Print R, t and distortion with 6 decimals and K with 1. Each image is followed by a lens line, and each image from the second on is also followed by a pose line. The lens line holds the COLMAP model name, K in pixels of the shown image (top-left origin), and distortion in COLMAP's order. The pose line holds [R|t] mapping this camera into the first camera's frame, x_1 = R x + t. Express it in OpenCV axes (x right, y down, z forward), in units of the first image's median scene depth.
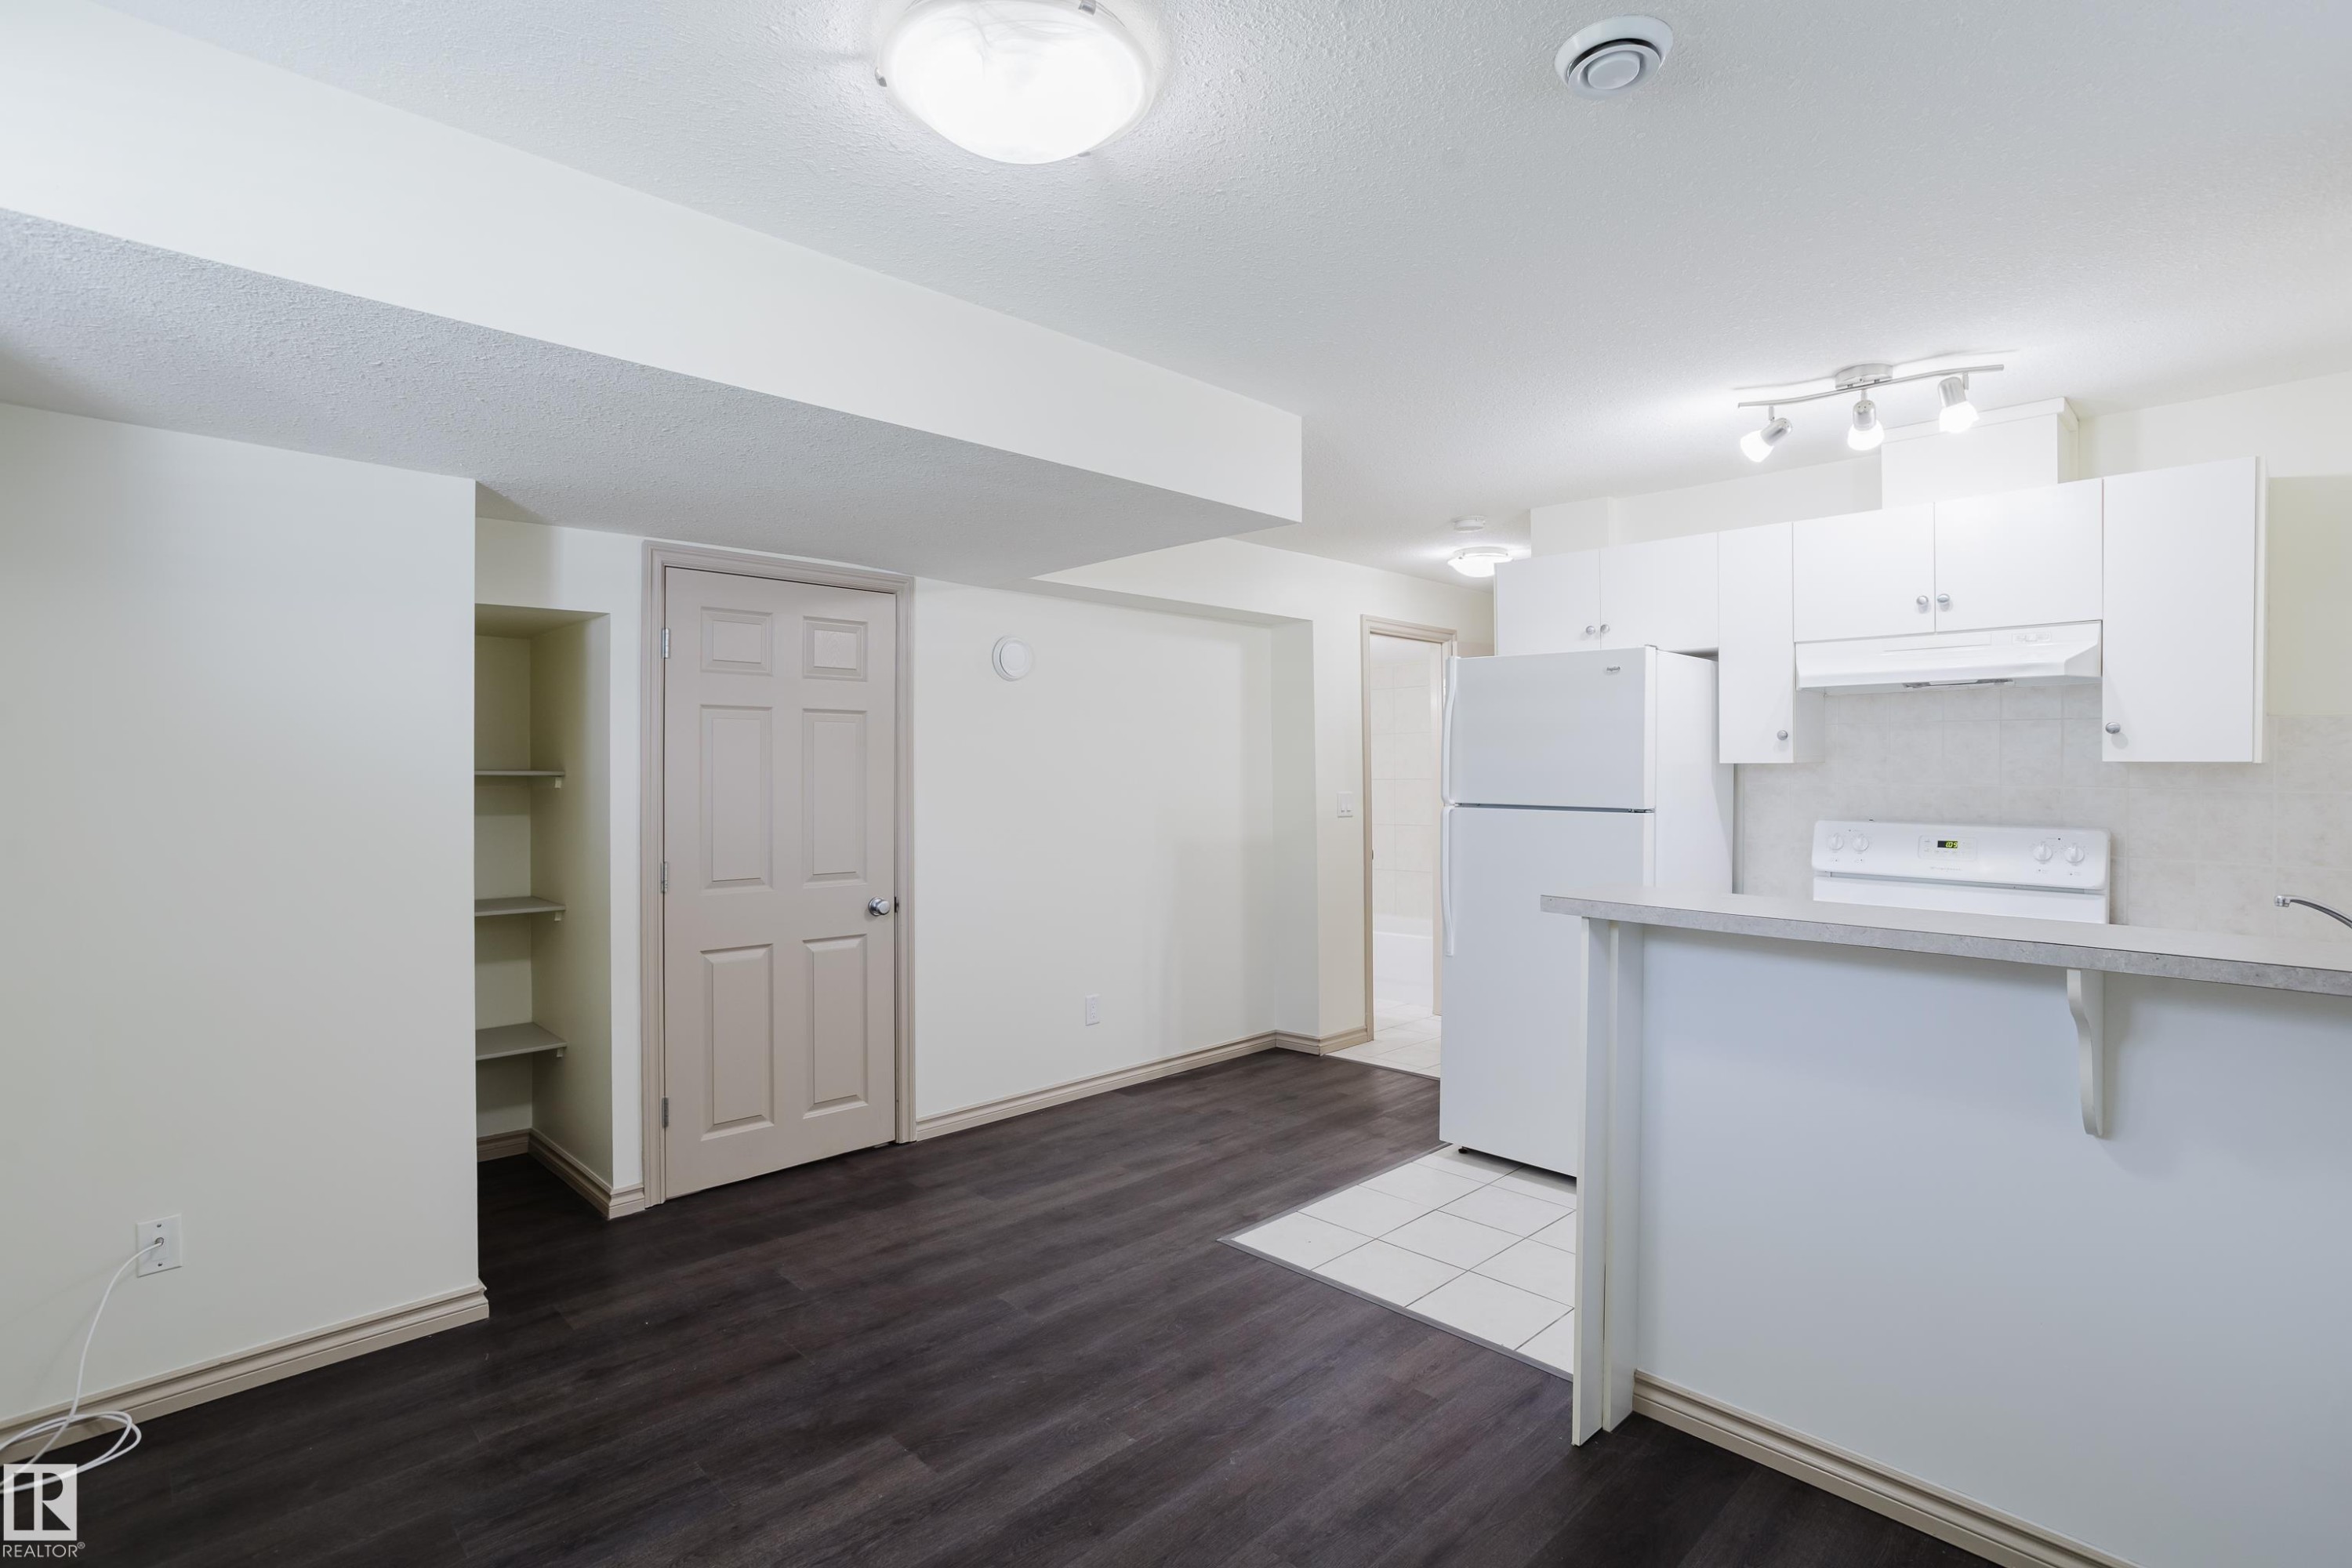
lens RADIAL K [[1117.0, 0, 1179.8], [0, 1117.0, 784.7], [0, 0, 1]] dist [-0.022953, 0.007272]
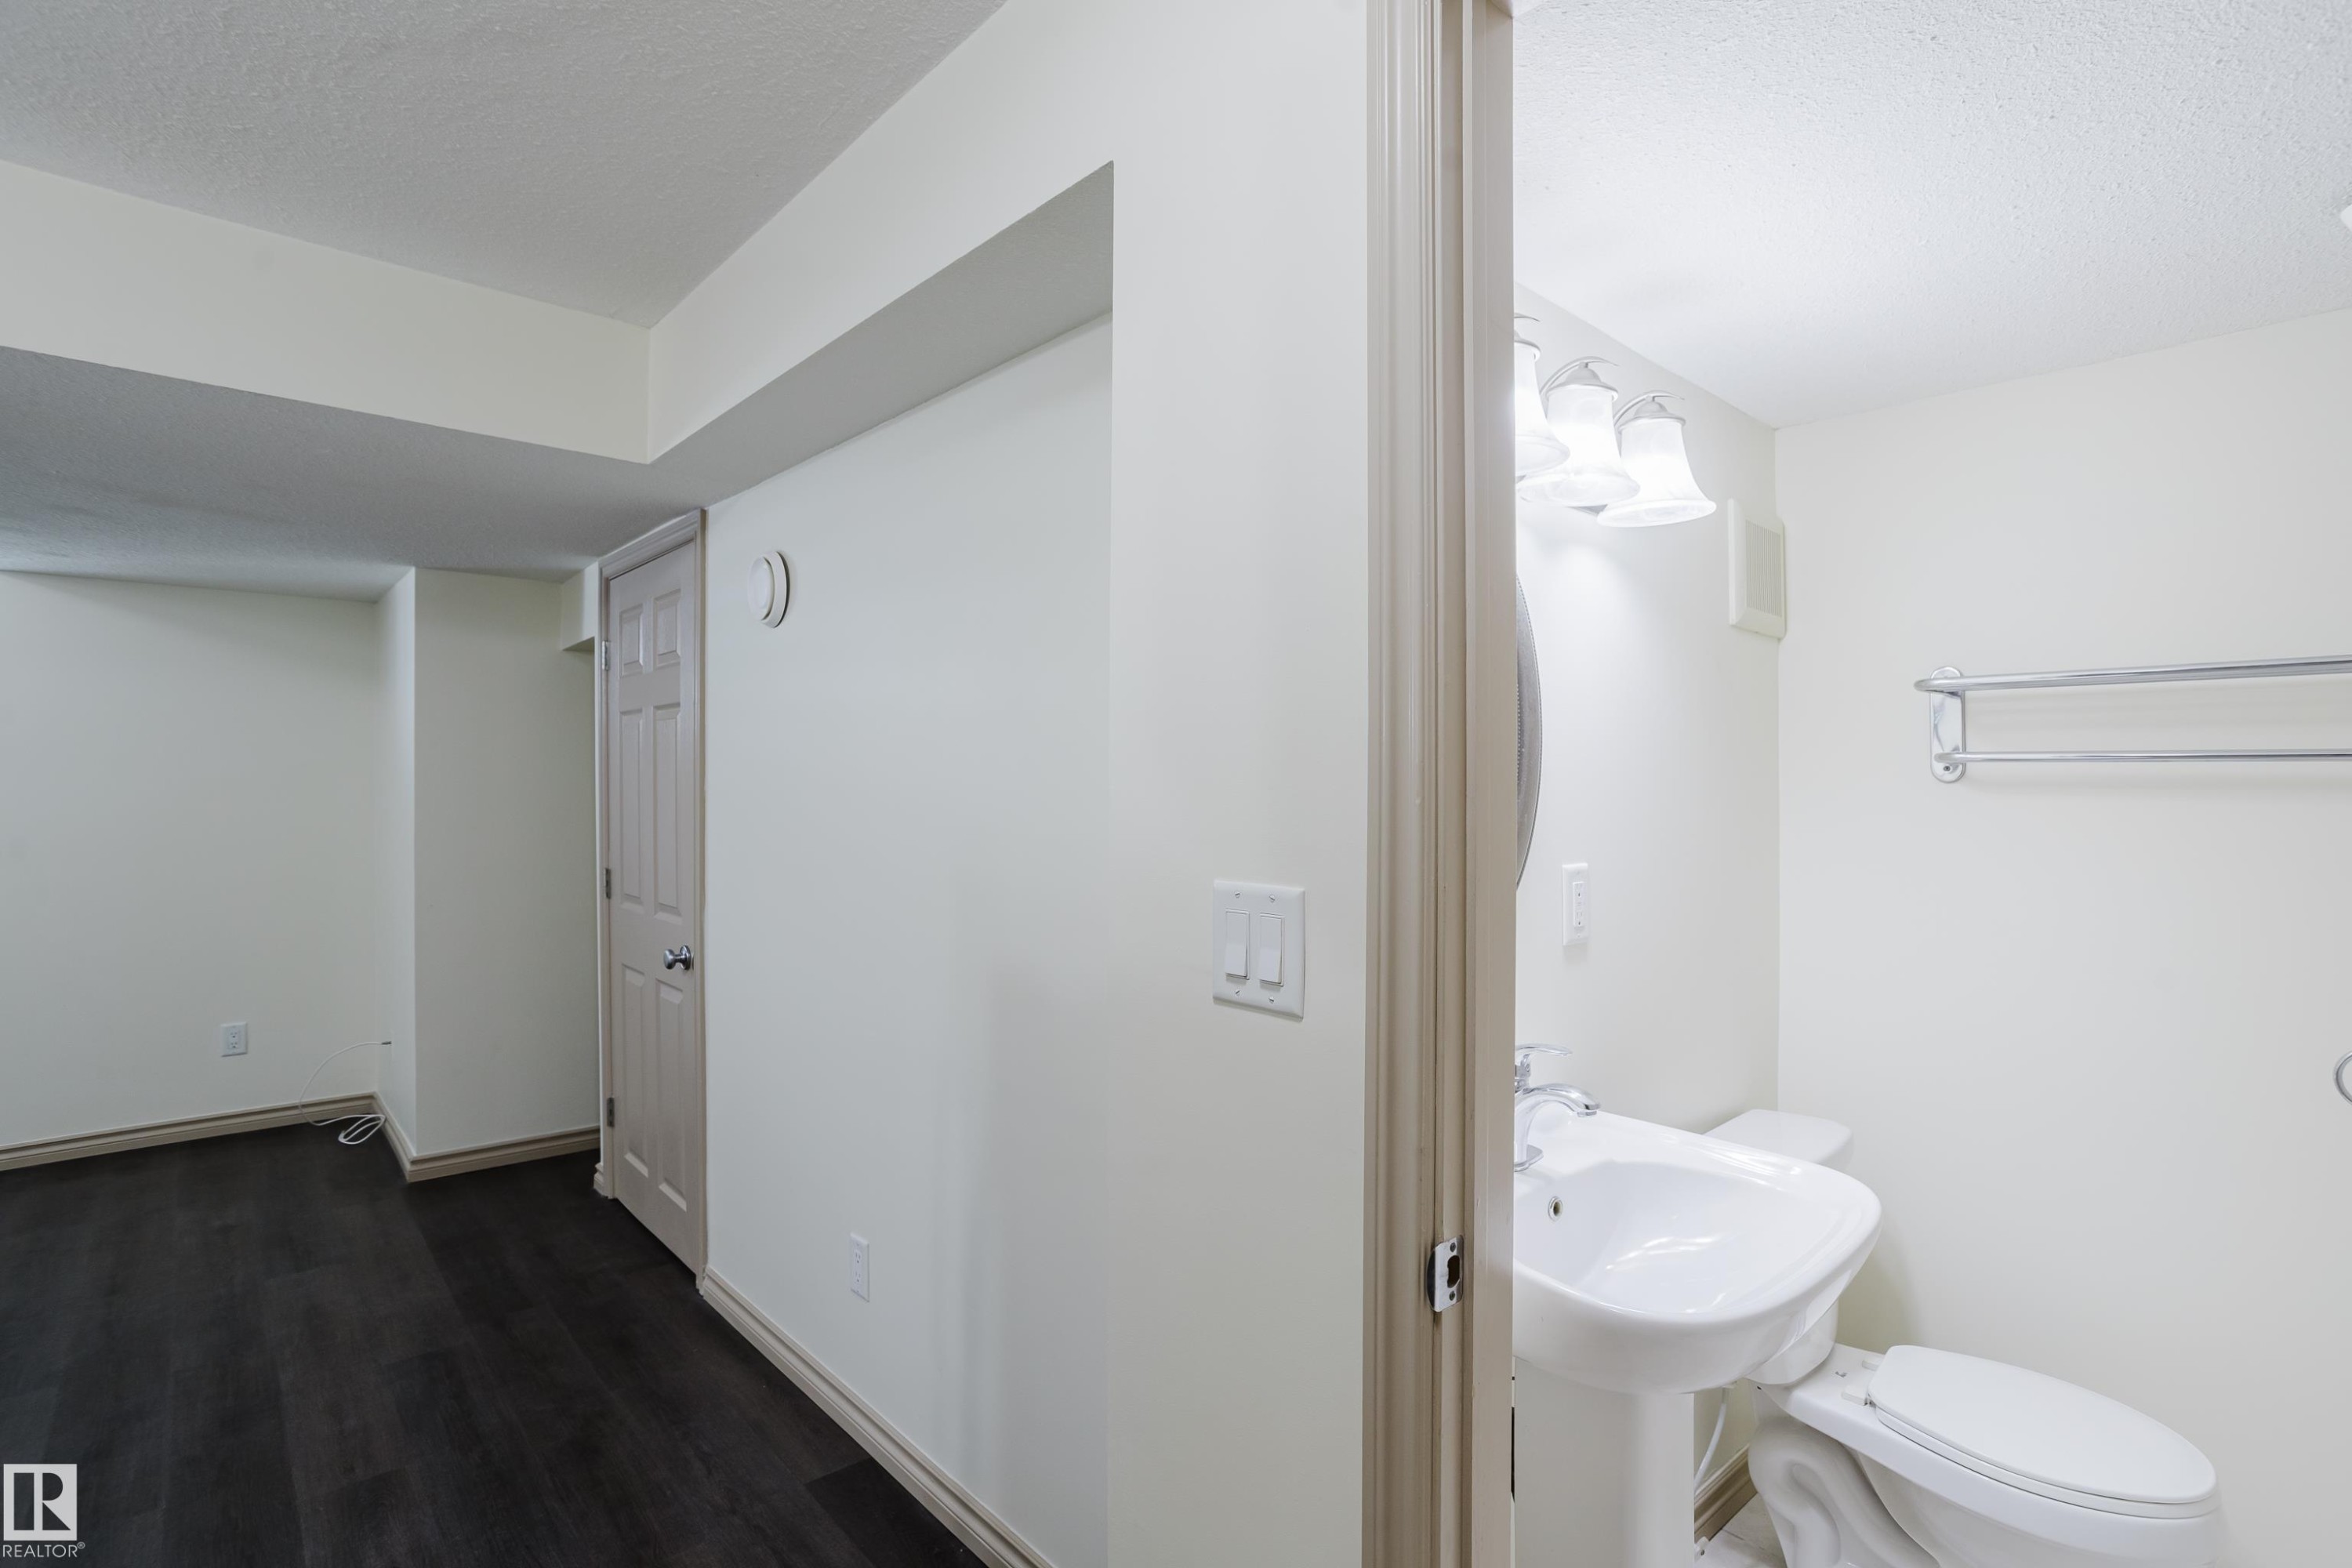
lens RADIAL K [[1117.0, 0, 1170.8], [0, 1117.0, 774.4], [0, 0, 1]] dist [-0.022953, 0.007272]
pose [[-0.030529, 0.004656, -0.999523, 0.528448], [-0.004967, 0.999976, 0.004810, -0.021575], [0.999522, 0.005111, -0.030505, 1.502658]]
